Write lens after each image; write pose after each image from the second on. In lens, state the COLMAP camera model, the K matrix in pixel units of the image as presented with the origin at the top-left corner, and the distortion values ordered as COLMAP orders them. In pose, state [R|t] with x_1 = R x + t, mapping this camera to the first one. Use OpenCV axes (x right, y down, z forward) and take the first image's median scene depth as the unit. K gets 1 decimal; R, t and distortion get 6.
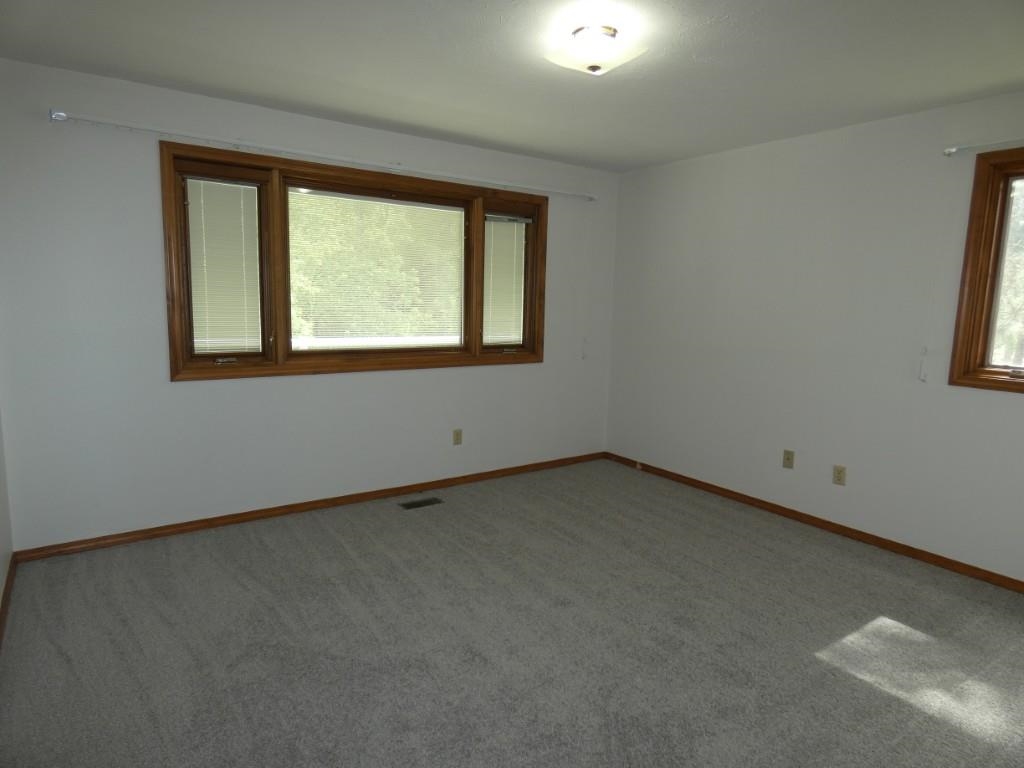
lens RADIAL K [[624.8, 0, 512.2], [0, 624.8, 378.4], [0, 0, 1]] dist [0.019461, -0.000092]
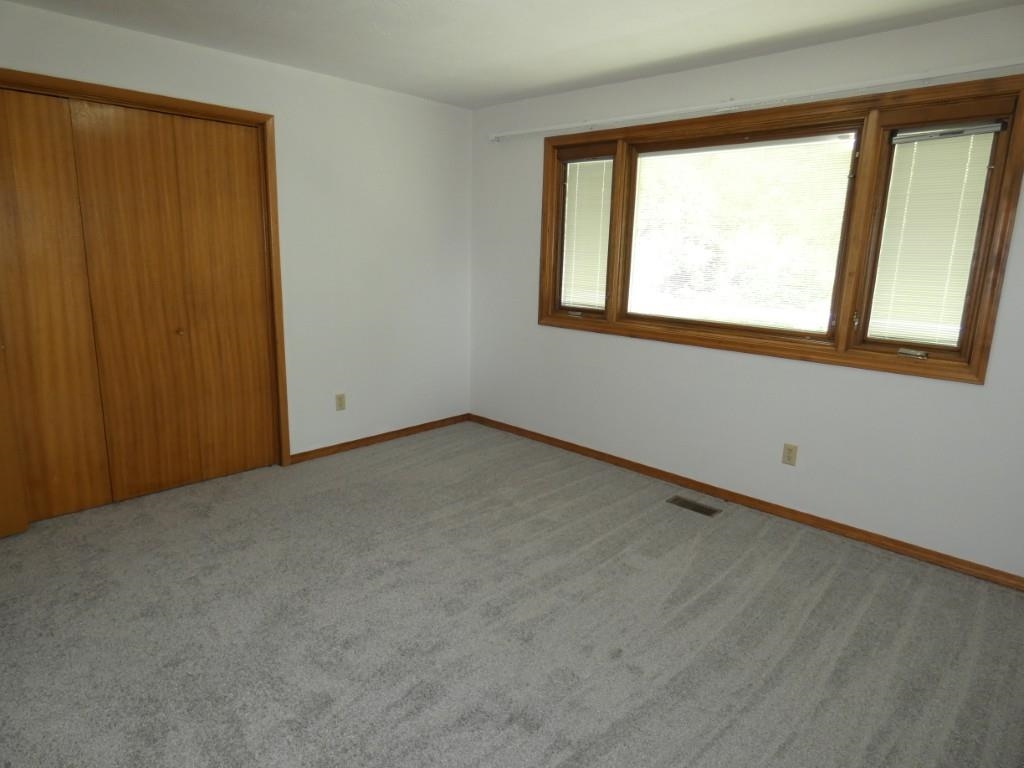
lens RADIAL K [[624.8, 0, 512.2], [0, 624.8, 378.4], [0, 0, 1]] dist [0.019461, -0.000092]
pose [[0.201775, 0.173659, -0.963914, 0.646084], [-0.161432, 0.976593, 0.142151, -0.054777], [0.966037, 0.126924, 0.225086, 0.598144]]
